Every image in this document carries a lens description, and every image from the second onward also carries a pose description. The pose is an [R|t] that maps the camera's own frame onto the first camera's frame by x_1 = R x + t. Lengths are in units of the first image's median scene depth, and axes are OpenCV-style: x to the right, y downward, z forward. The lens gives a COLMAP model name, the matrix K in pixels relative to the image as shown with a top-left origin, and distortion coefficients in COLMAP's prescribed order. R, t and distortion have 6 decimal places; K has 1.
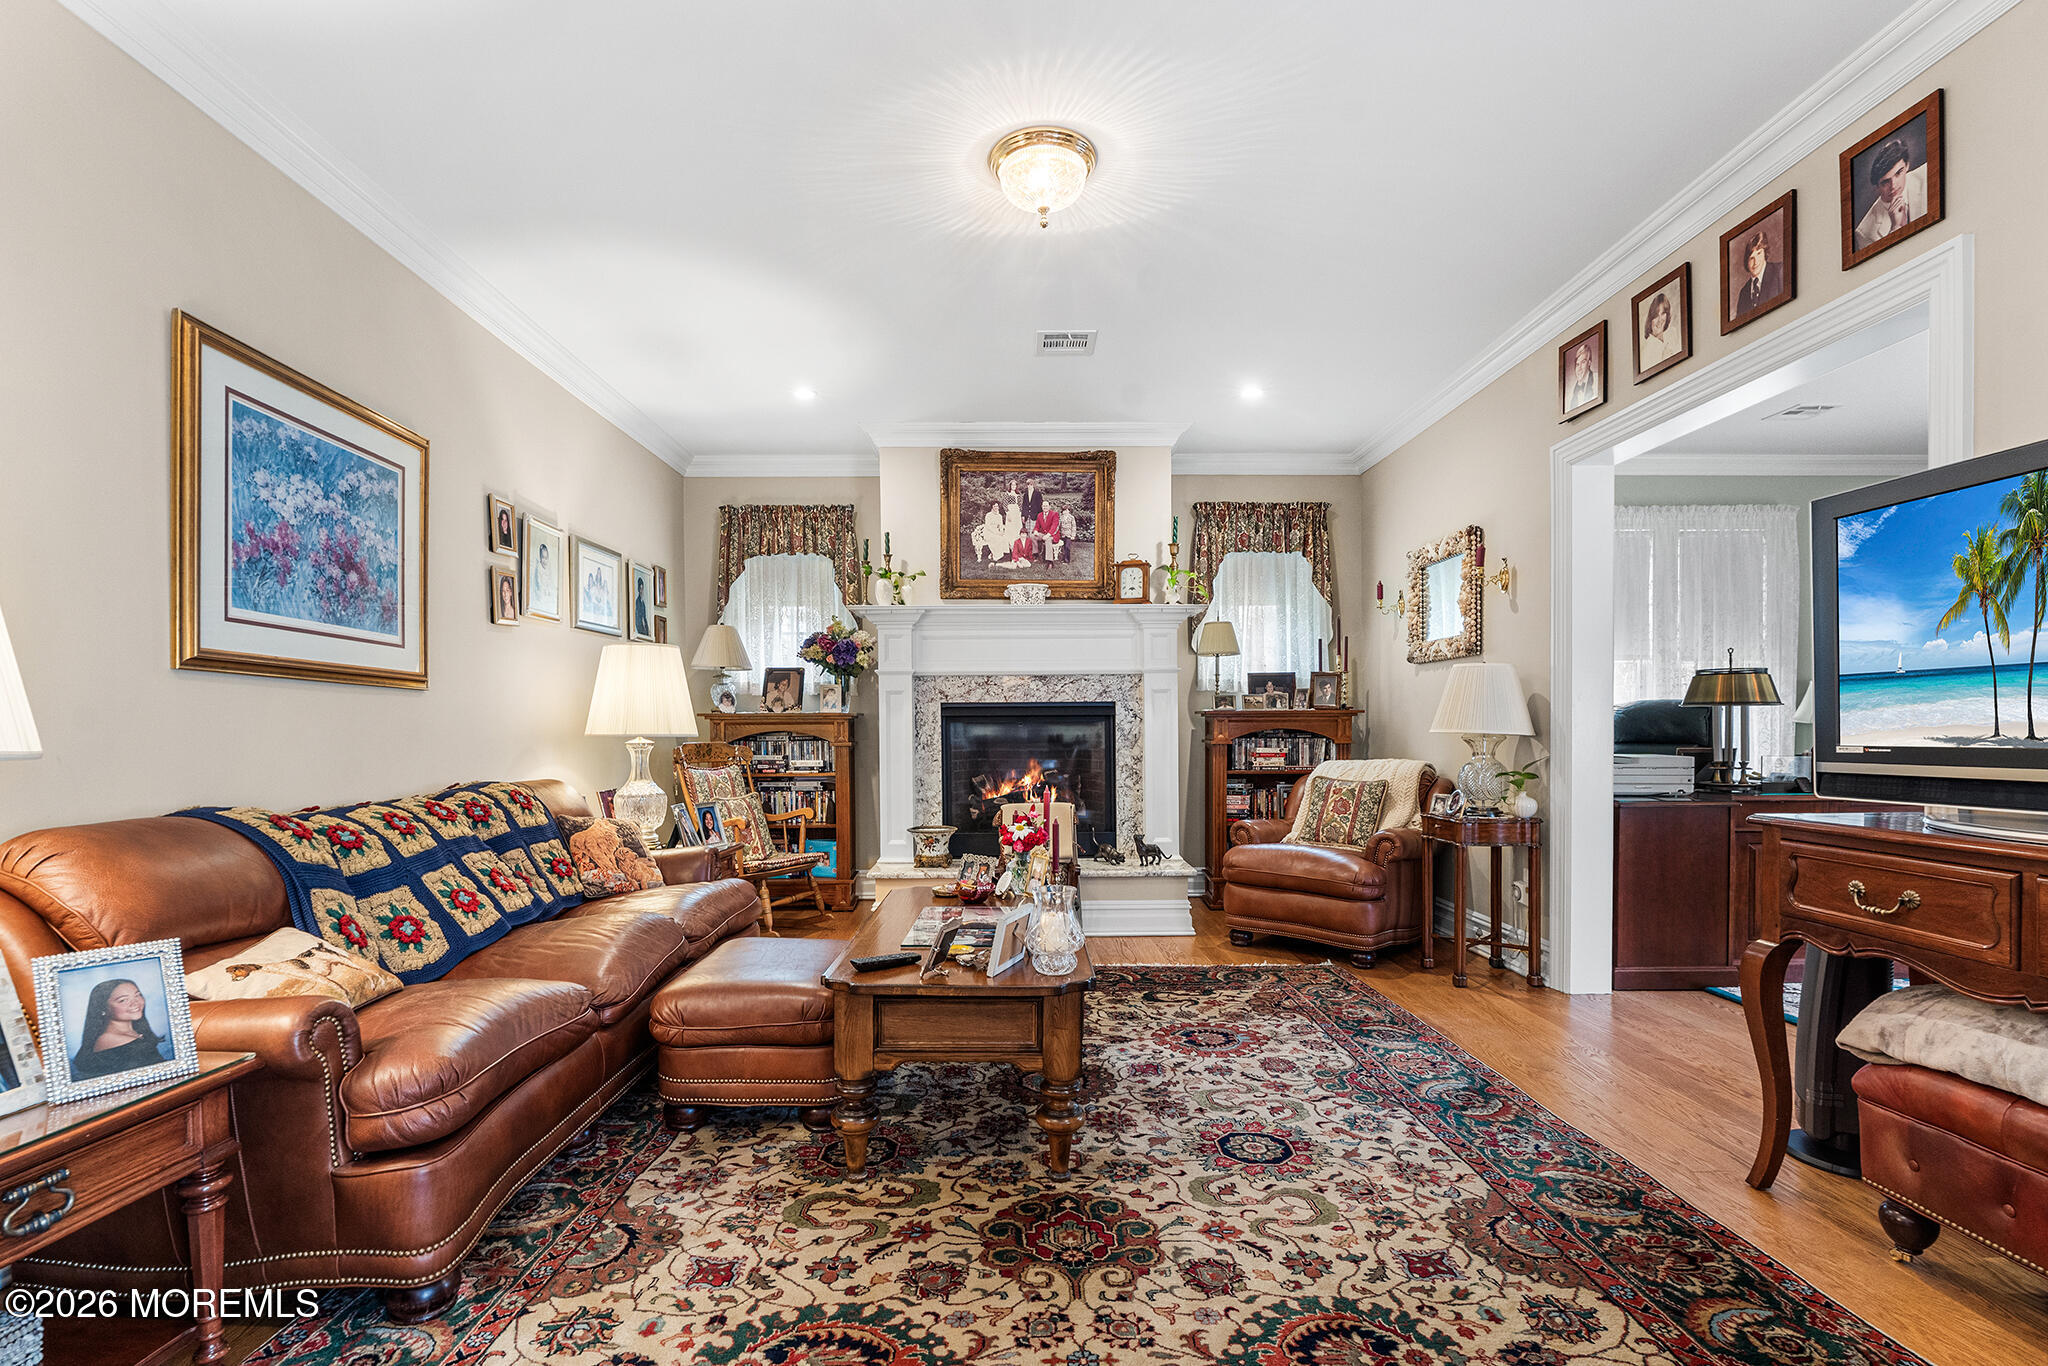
lens RADIAL K [[922.4, 0, 1026.8], [0, 922.4, 703.5], [0, 0, 1]] dist [0.000344, -0.000033]
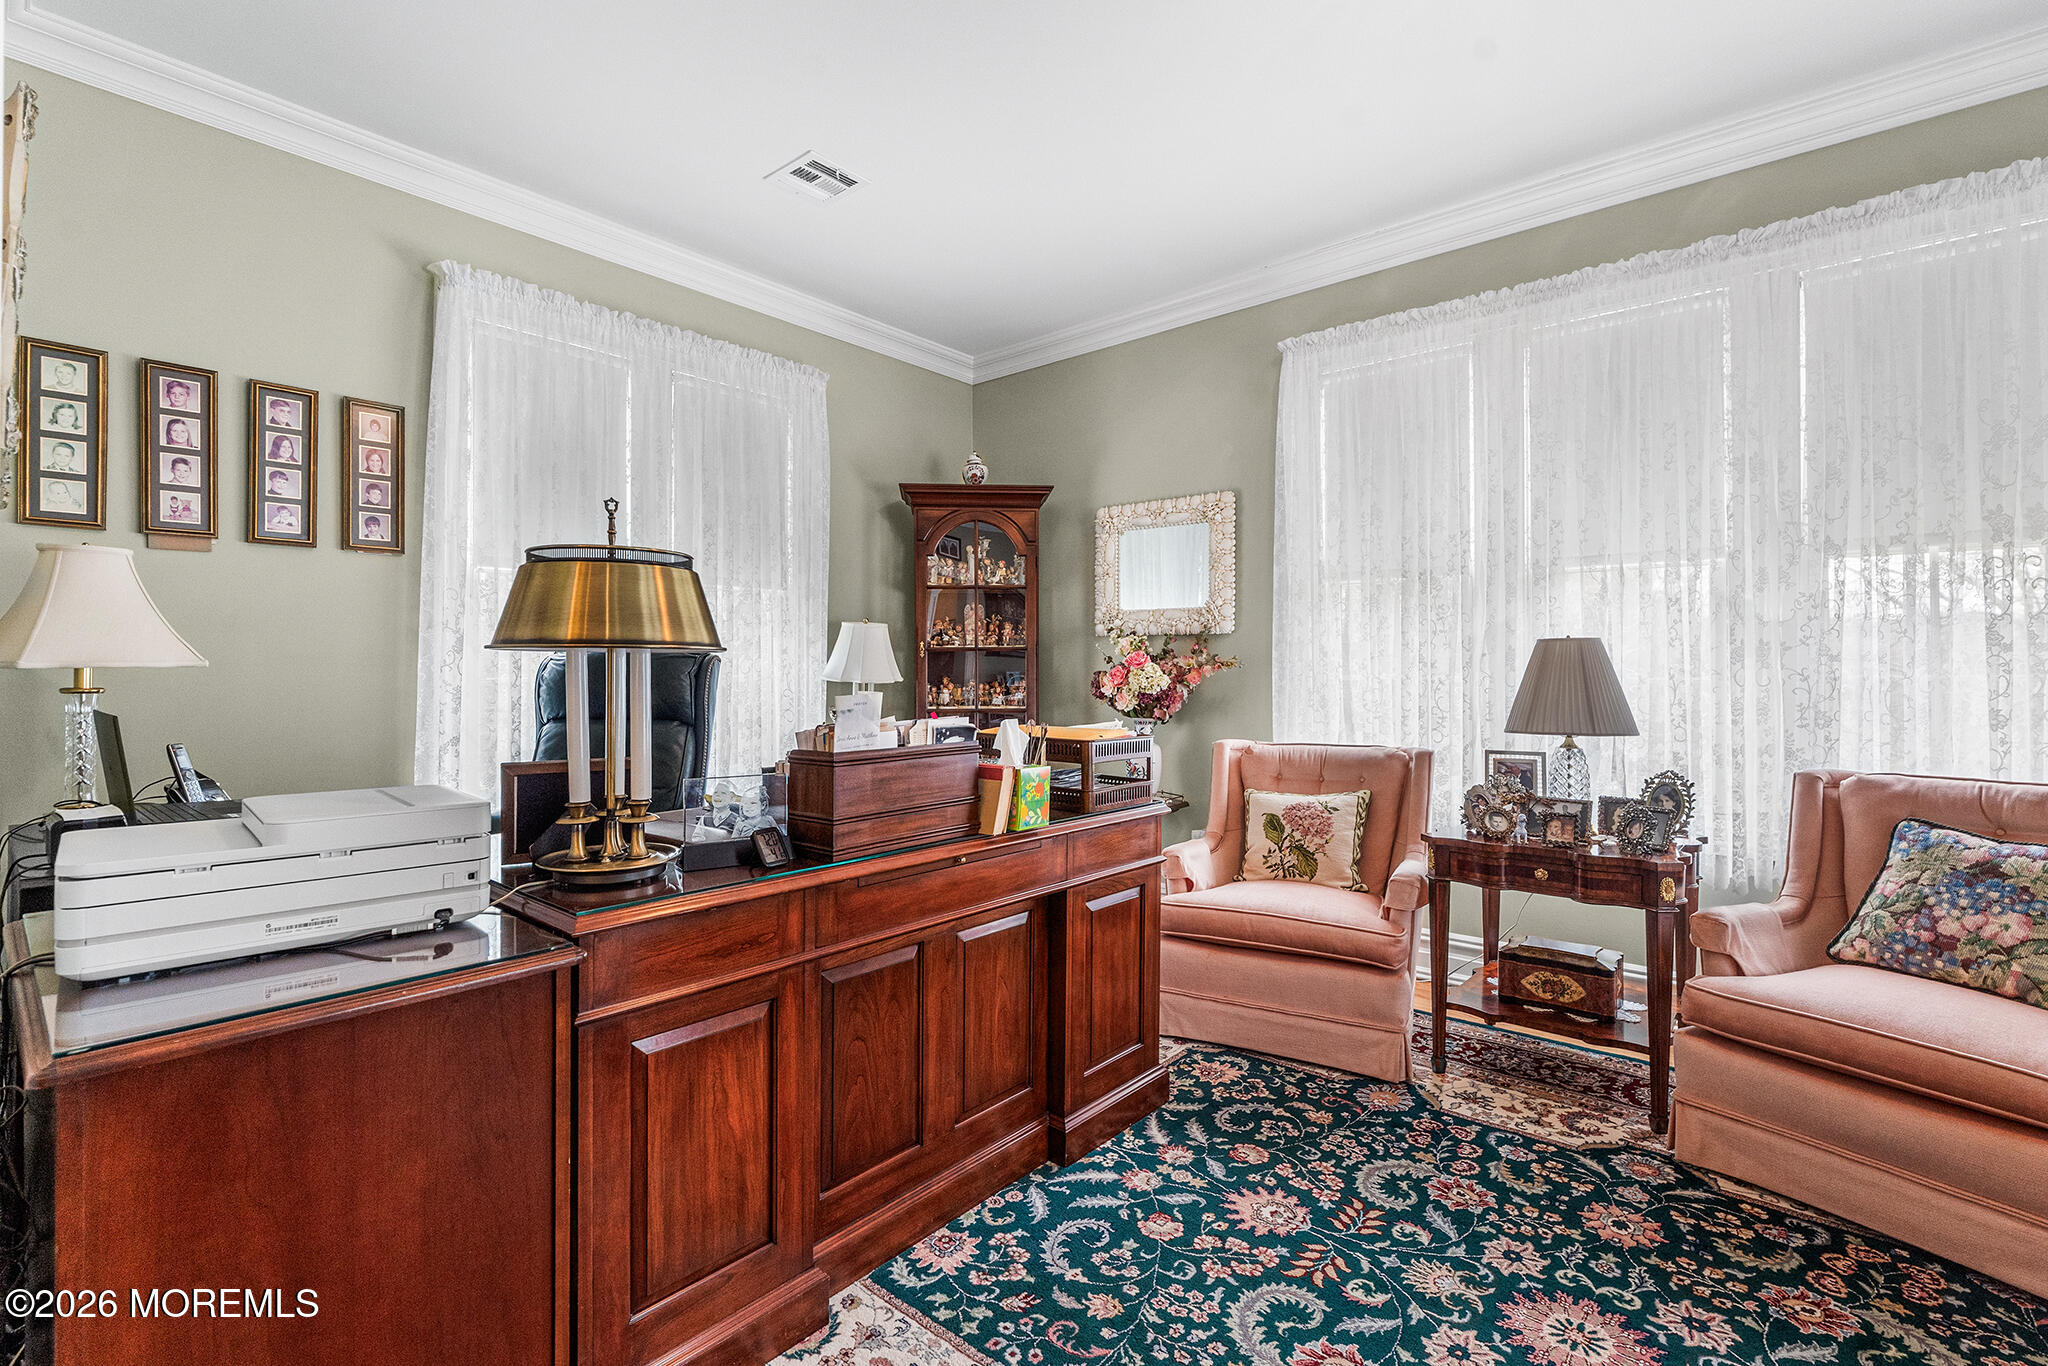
lens RADIAL K [[922.4, 0, 1022.8], [0, 922.4, 668.8], [0, 0, 1]] dist [0.000344, -0.000033]
pose [[0.655718, -0.006568, 0.754977, 0.494039], [0.001553, 0.999972, 0.007351, 0.006551], [-0.755004, -0.003648, 0.655710, 0.528296]]
